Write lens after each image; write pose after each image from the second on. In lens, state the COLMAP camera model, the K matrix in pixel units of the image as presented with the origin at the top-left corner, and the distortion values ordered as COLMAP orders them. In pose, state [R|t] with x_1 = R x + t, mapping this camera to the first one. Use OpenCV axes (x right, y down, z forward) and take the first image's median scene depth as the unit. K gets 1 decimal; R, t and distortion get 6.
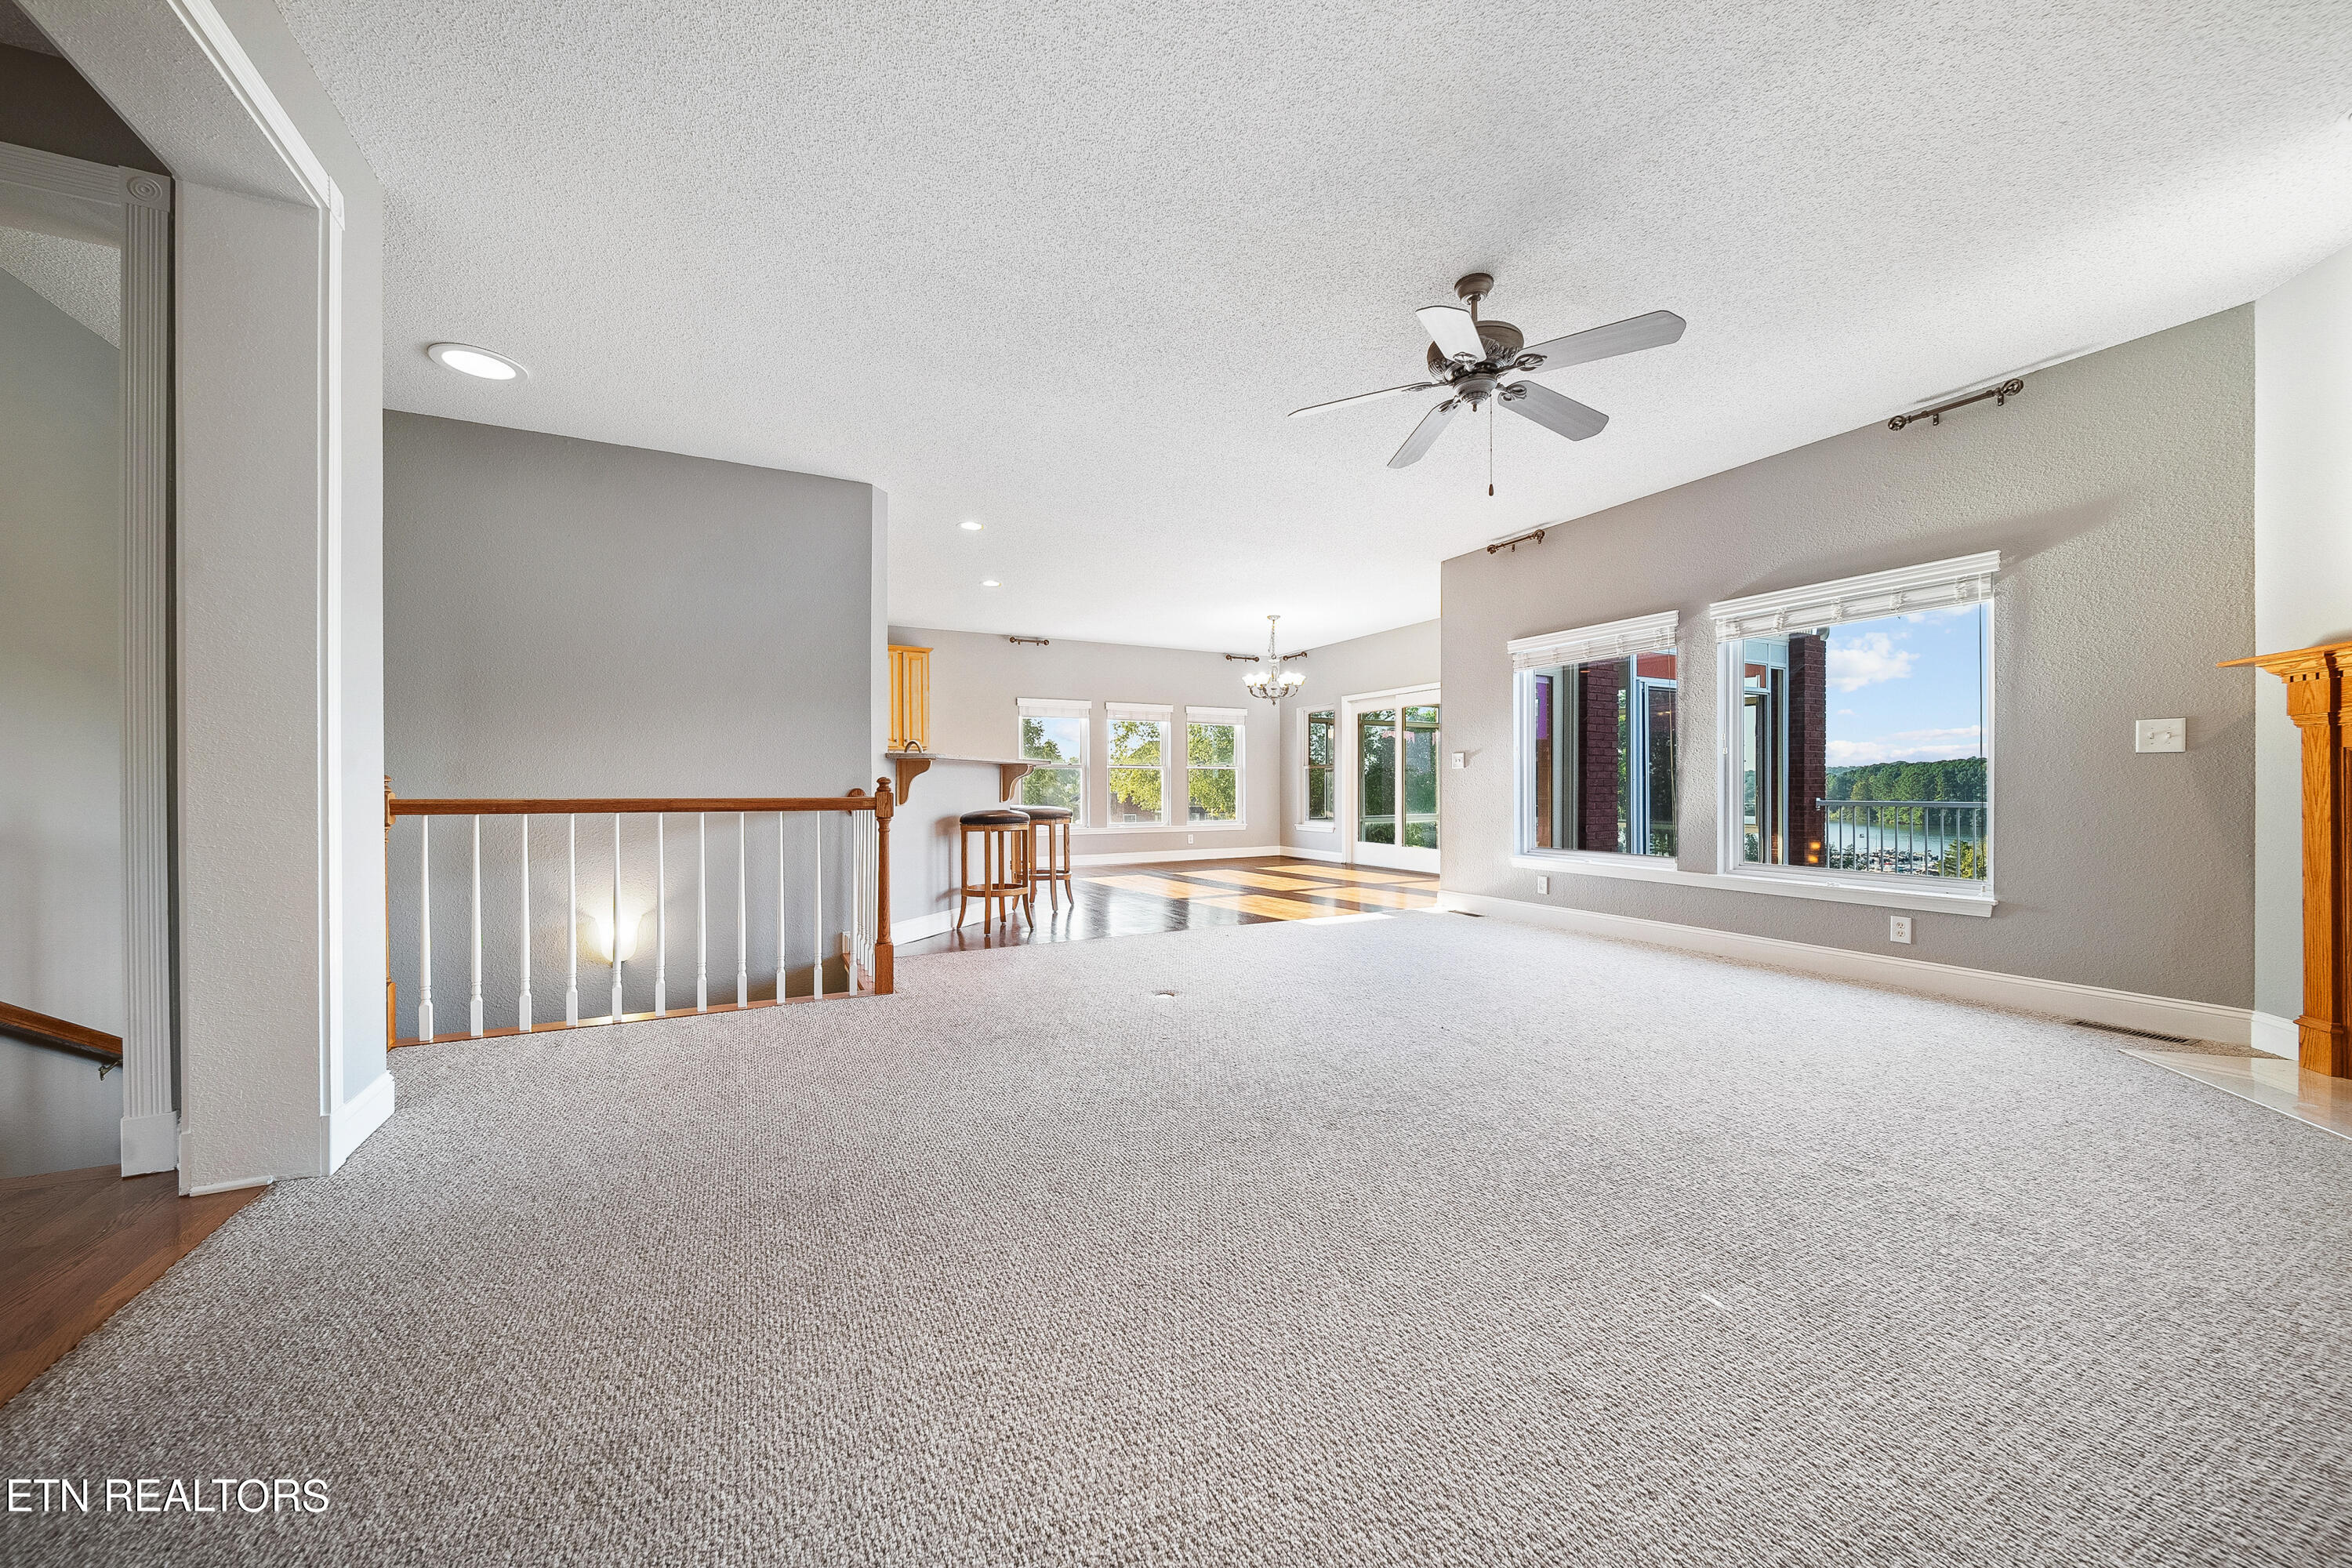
lens RADIAL K [[828.0, 0, 1167.0], [0, 828.0, 795.3], [0, 0, 1]] dist [0.002859, -0.002143]
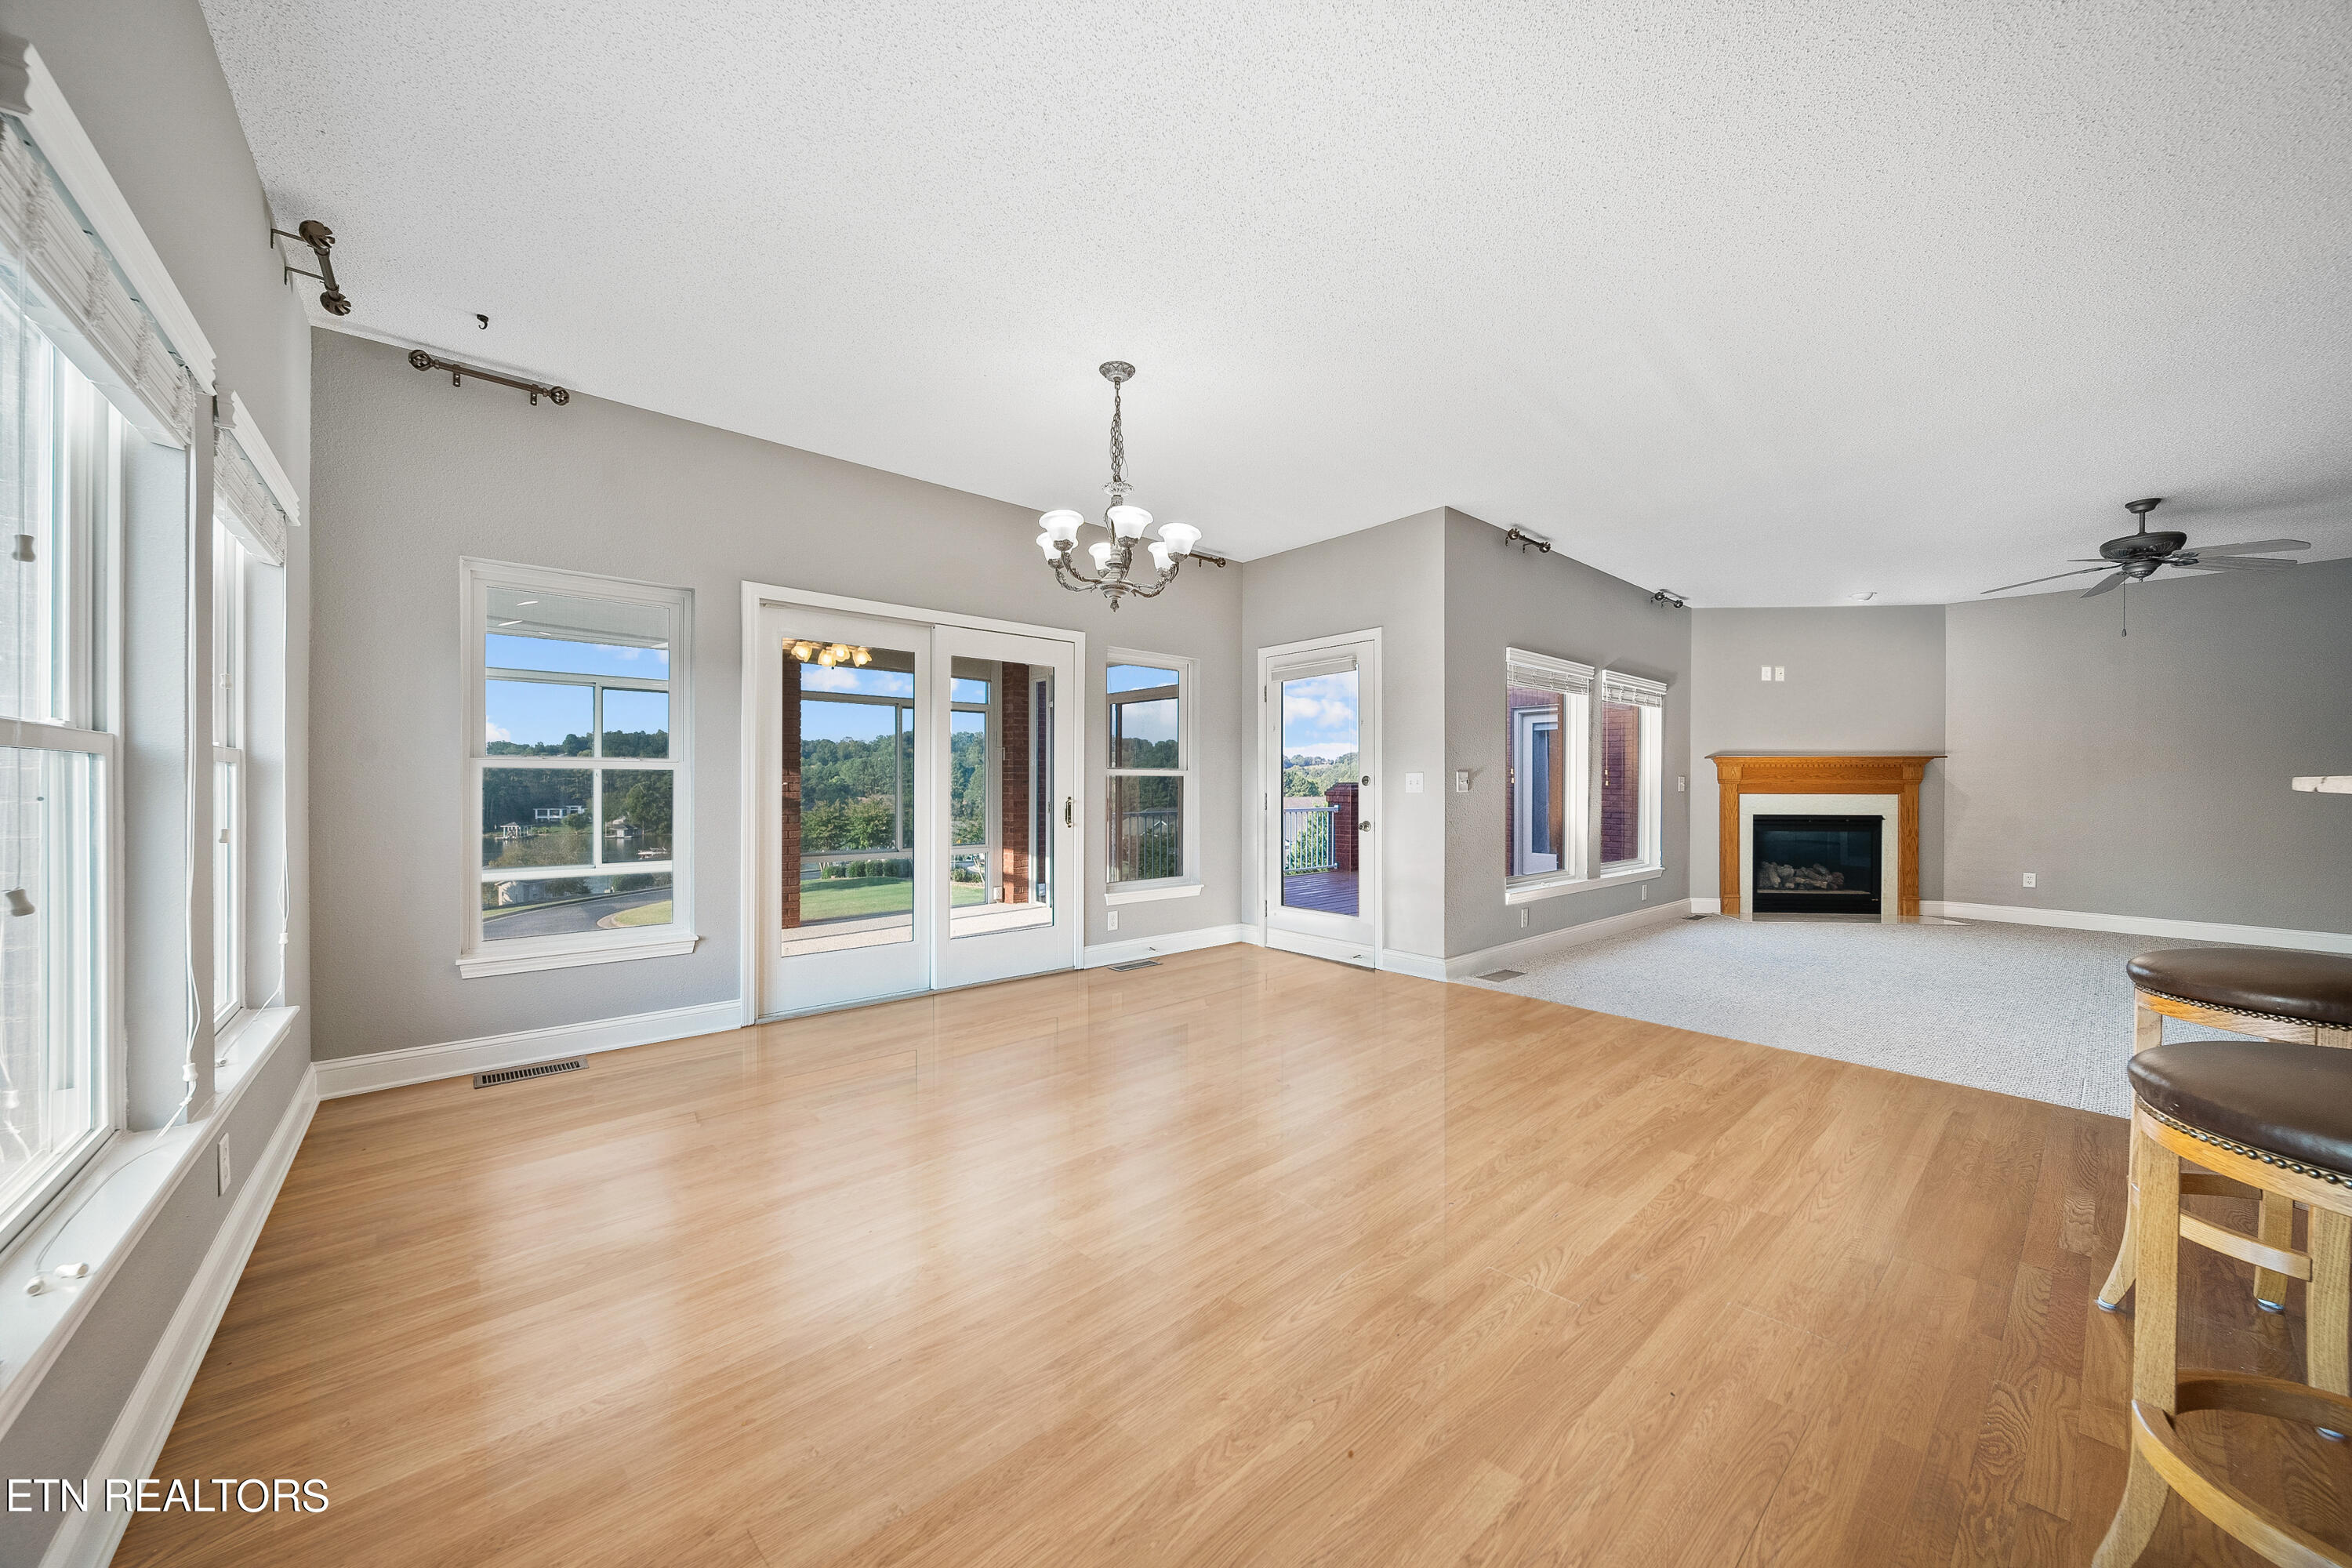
lens RADIAL K [[828.0, 0, 1184.9], [0, 828.0, 781.0], [0, 0, 1]] dist [0.002859, -0.002143]
pose [[-0.248844, 0.005169, 0.968530, -0.337446], [0.006824, 0.999970, -0.003583, -0.043335], [-0.968520, 0.005718, -0.248872, 1.500507]]
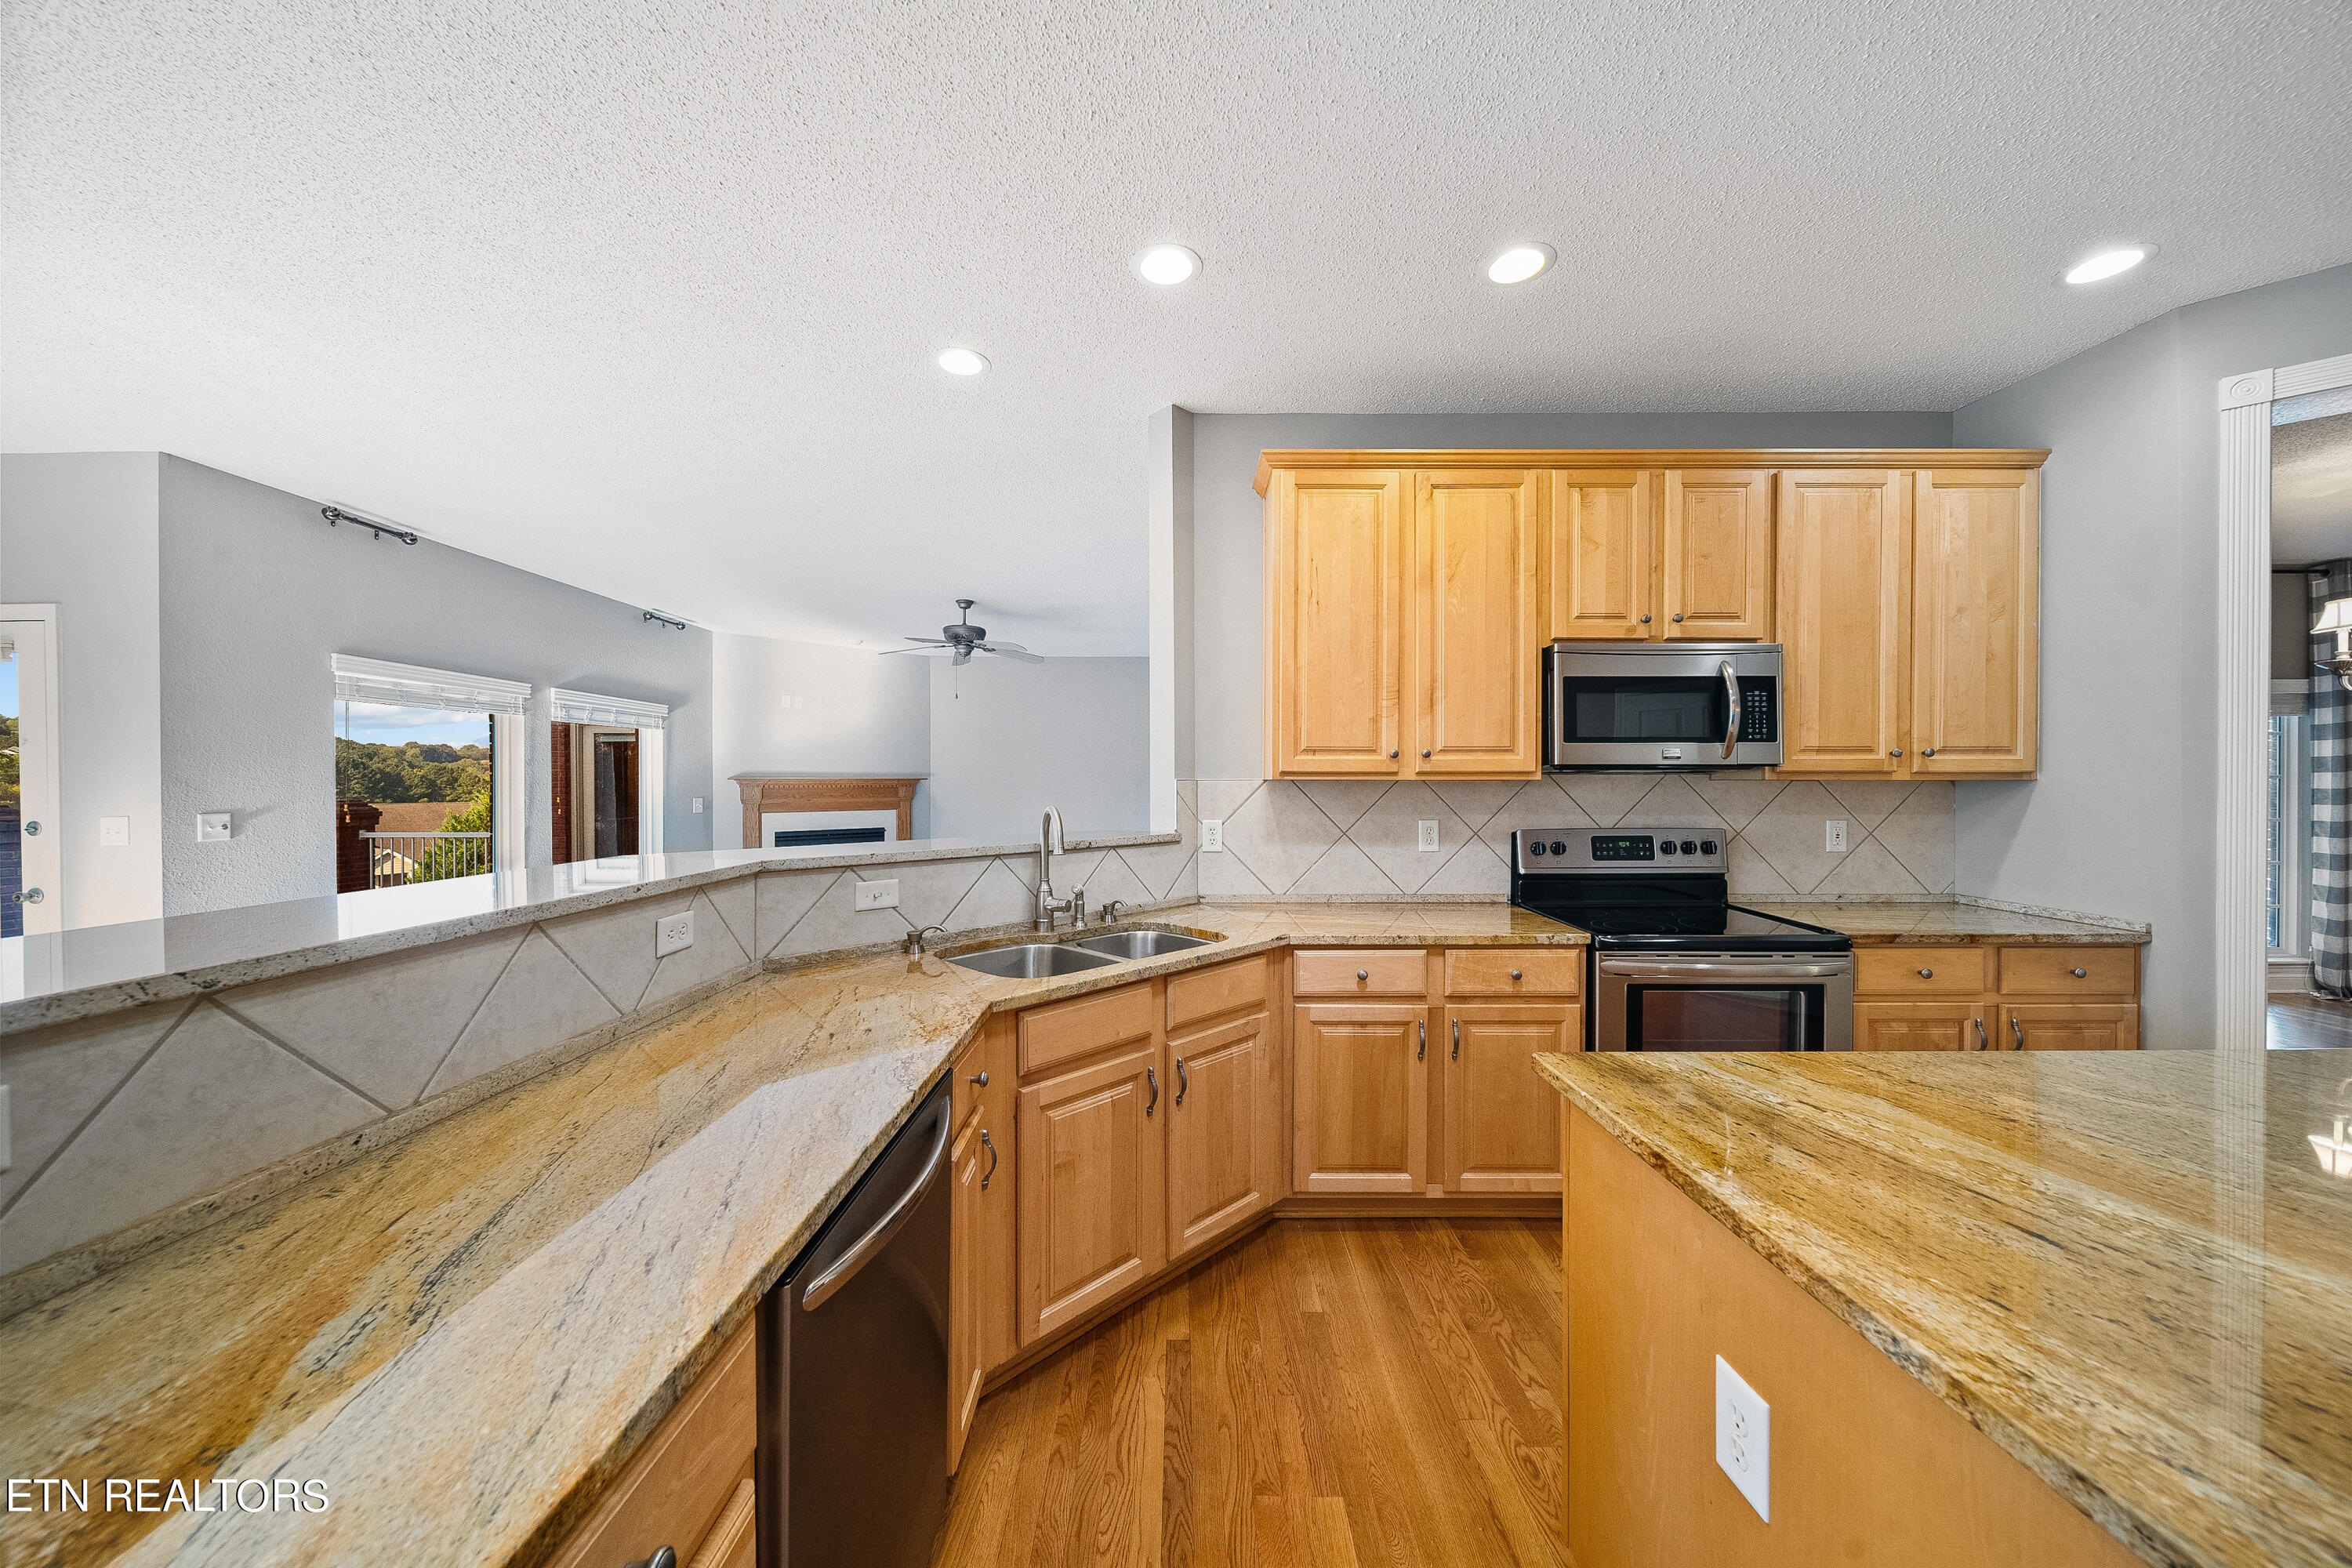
lens RADIAL K [[828.0, 0, 1175.7], [0, 828.0, 783.8], [0, 0, 1]] dist [0.002859, -0.002143]
pose [[-0.894497, 0.000779, 0.447074, -0.517869], [0.005536, 0.999941, 0.009334, -0.077173], [-0.447040, 0.010824, -0.894449, 1.265330]]
